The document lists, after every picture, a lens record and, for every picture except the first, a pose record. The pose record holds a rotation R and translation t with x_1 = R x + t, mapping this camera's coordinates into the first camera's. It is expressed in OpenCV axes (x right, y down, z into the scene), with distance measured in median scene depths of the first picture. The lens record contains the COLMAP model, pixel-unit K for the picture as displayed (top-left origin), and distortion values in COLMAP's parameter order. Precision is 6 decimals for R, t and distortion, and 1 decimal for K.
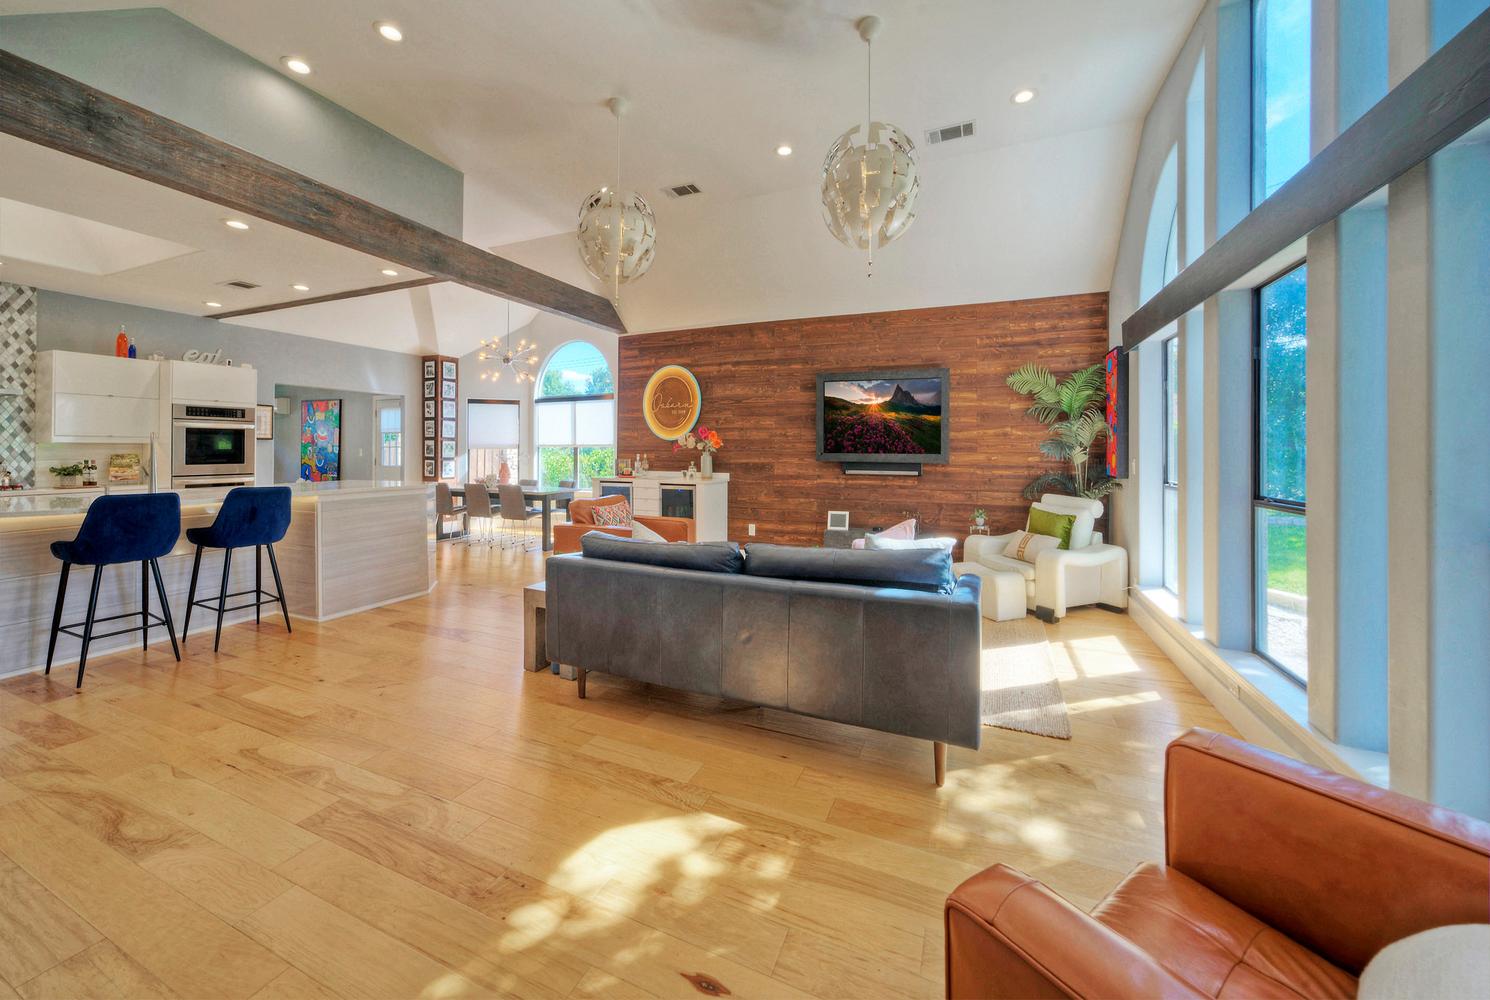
lens RADIAL K [[564.5, 0, 748.9], [0, 564.5, 448.7], [0, 0, 1]] dist [-0.000075, 0.001817]
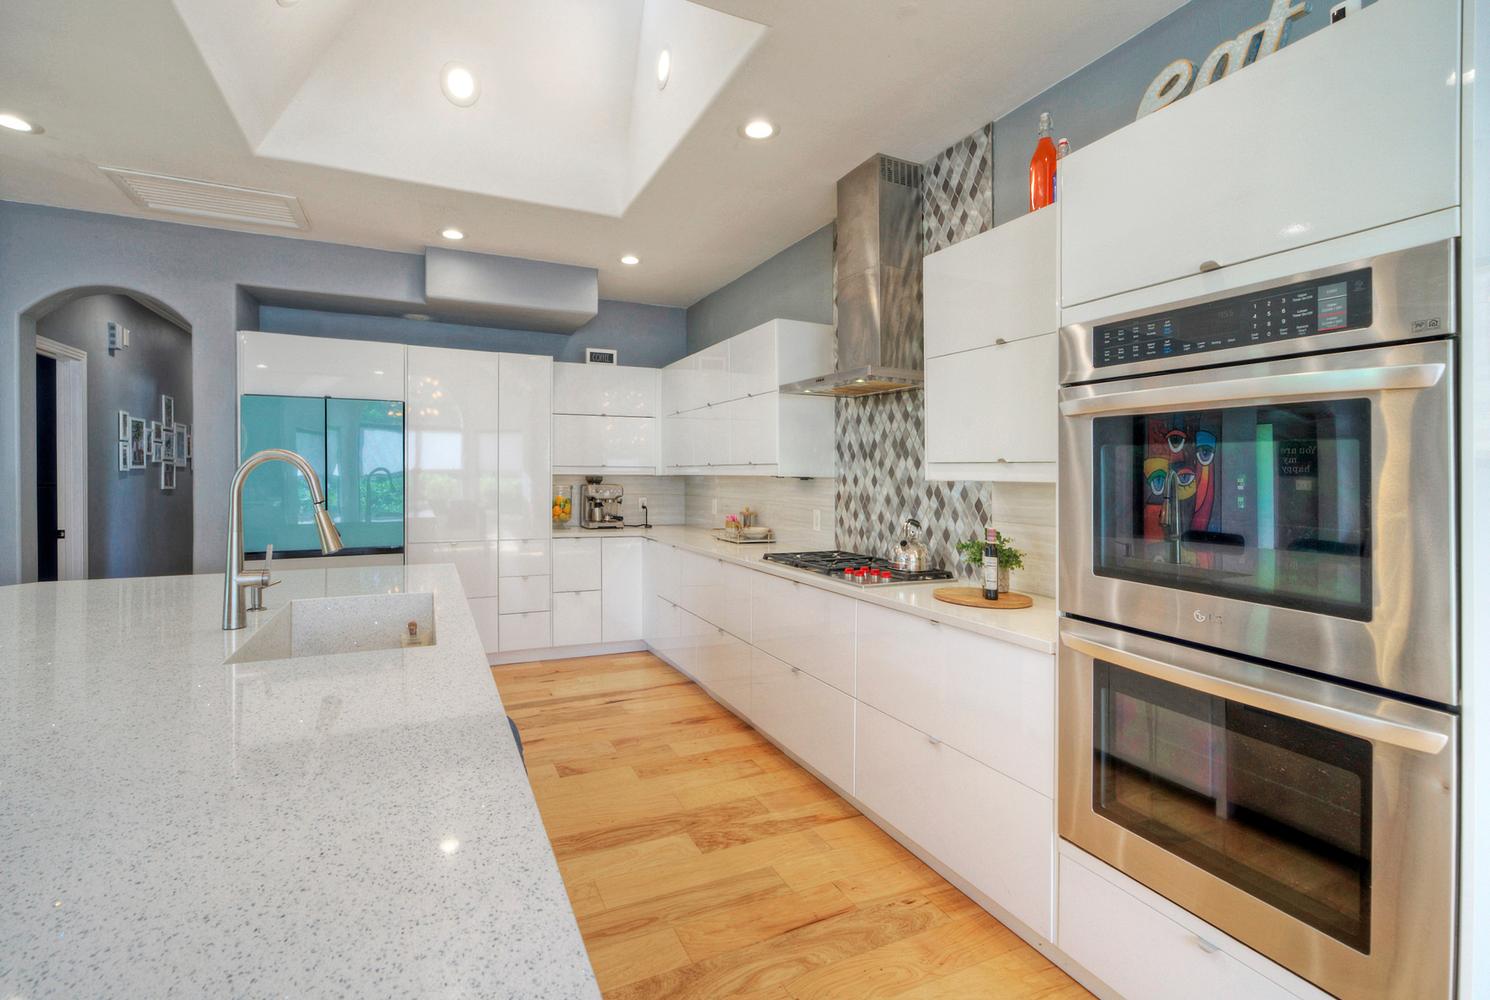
lens RADIAL K [[638.8, 0, 719.5], [0, 638.8, 472.8], [0, 0, 1]] dist [0.018671, 0.000461]
pose [[-0.667632, -0.005860, -0.744468, -0.672702], [-0.003349, 0.999983, -0.004868, -0.010608], [0.744484, -0.000757, -0.667640, 1.053187]]
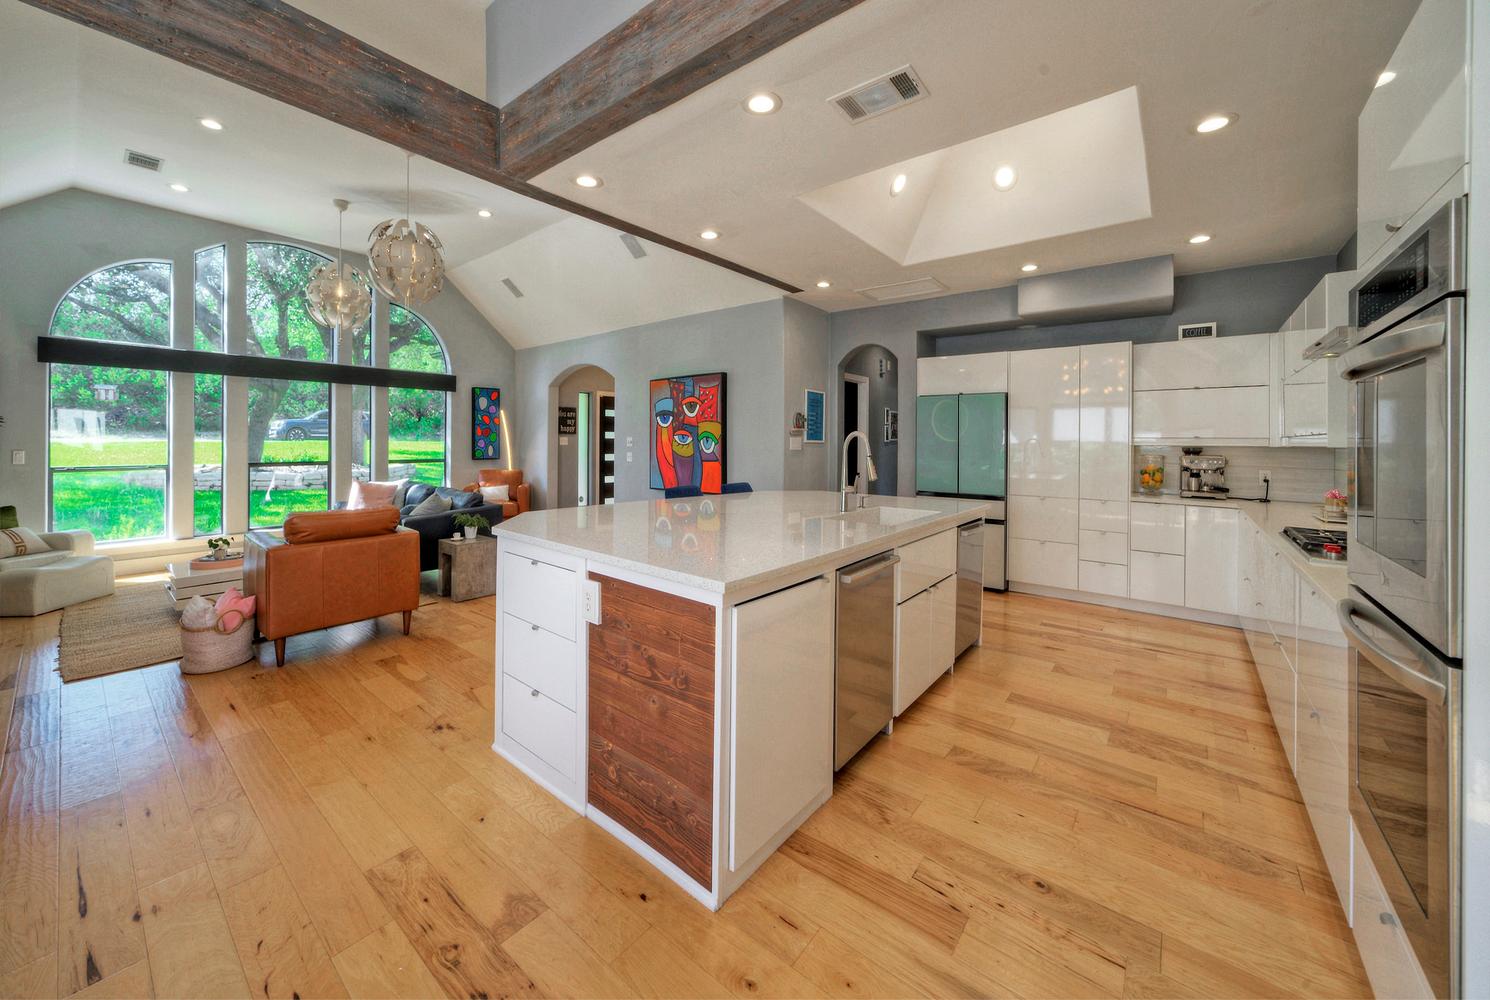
lens RADIAL K [[564.5, 0, 707.6], [0, 564.5, 433.3], [0, 0, 1]] dist [-0.000075, 0.001817]
pose [[-0.952236, -0.003405, 0.305345, -0.789340], [-0.007360, 0.999903, -0.011805, -0.014450], [-0.305275, -0.013489, -0.952169, 1.283768]]
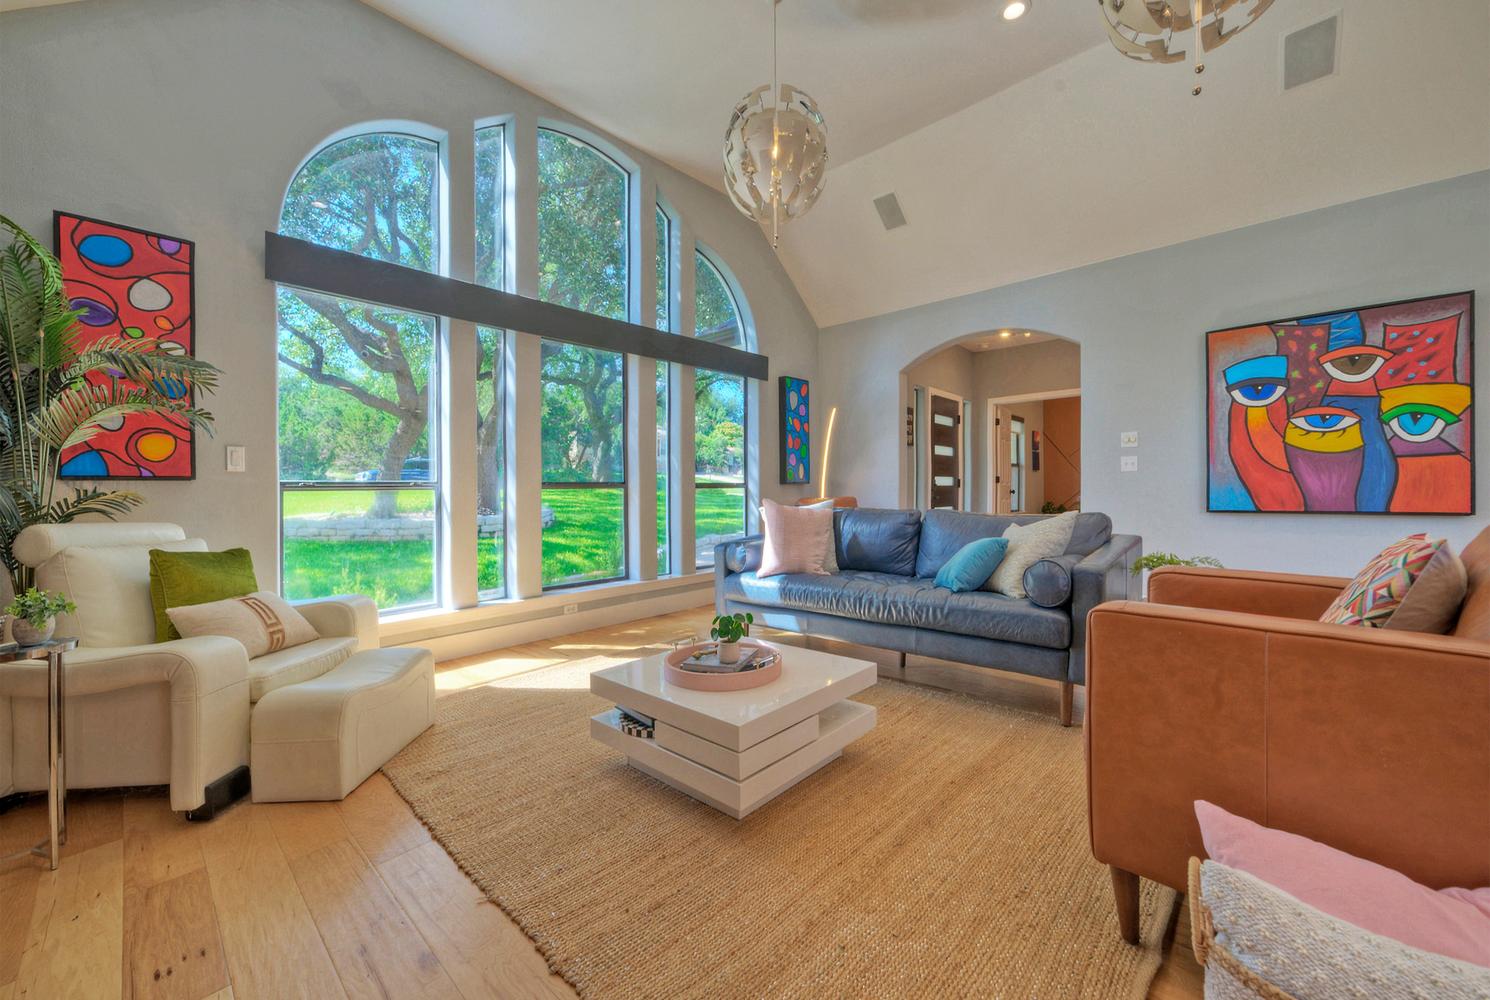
lens RADIAL K [[564.5, 0, 736.1], [0, 564.5, 489.7], [0, 0, 1]] dist [-0.000075, 0.001817]
pose [[-0.938368, 0.004126, 0.345612, -0.020925], [0.007377, 0.999940, 0.008094, 0.047083], [-0.345558, 0.010145, -0.938343, 1.059841]]
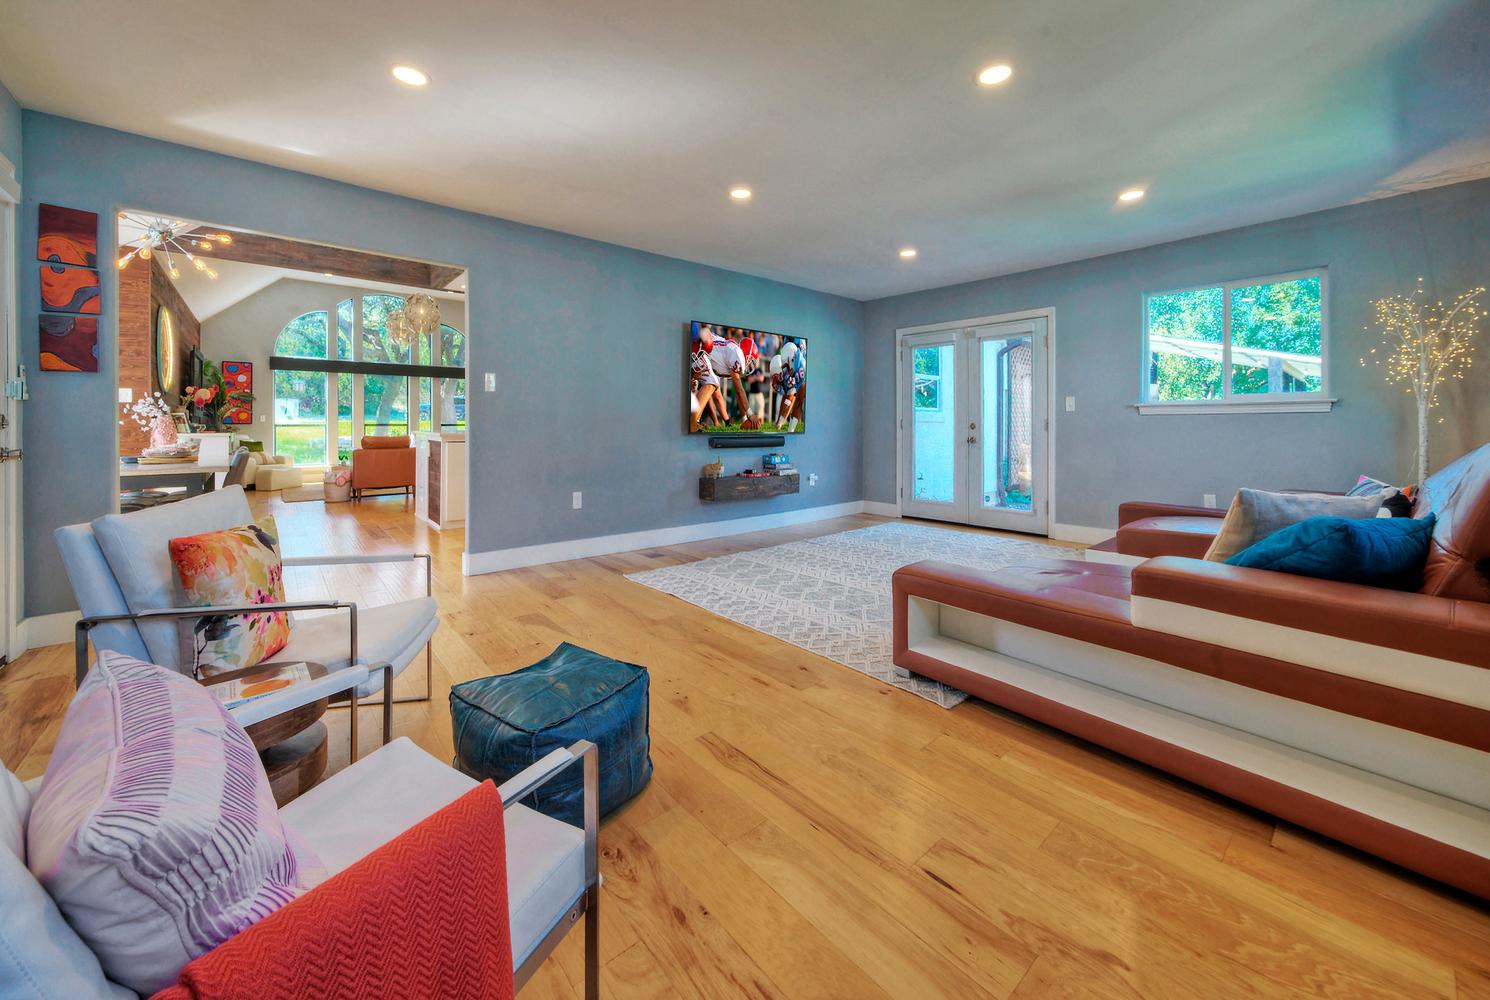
lens RADIAL K [[570.7, 0, 673.9], [0, 570.7, 423.1], [0, 0, 1]] dist [-0.001480, -0.000012]
pose [[-0.854270, -0.003934, 0.519814, -1.510896], [-0.004777, 0.999989, -0.000282, 0.031301], [-0.519807, -0.002724, -0.854279, 1.619769]]
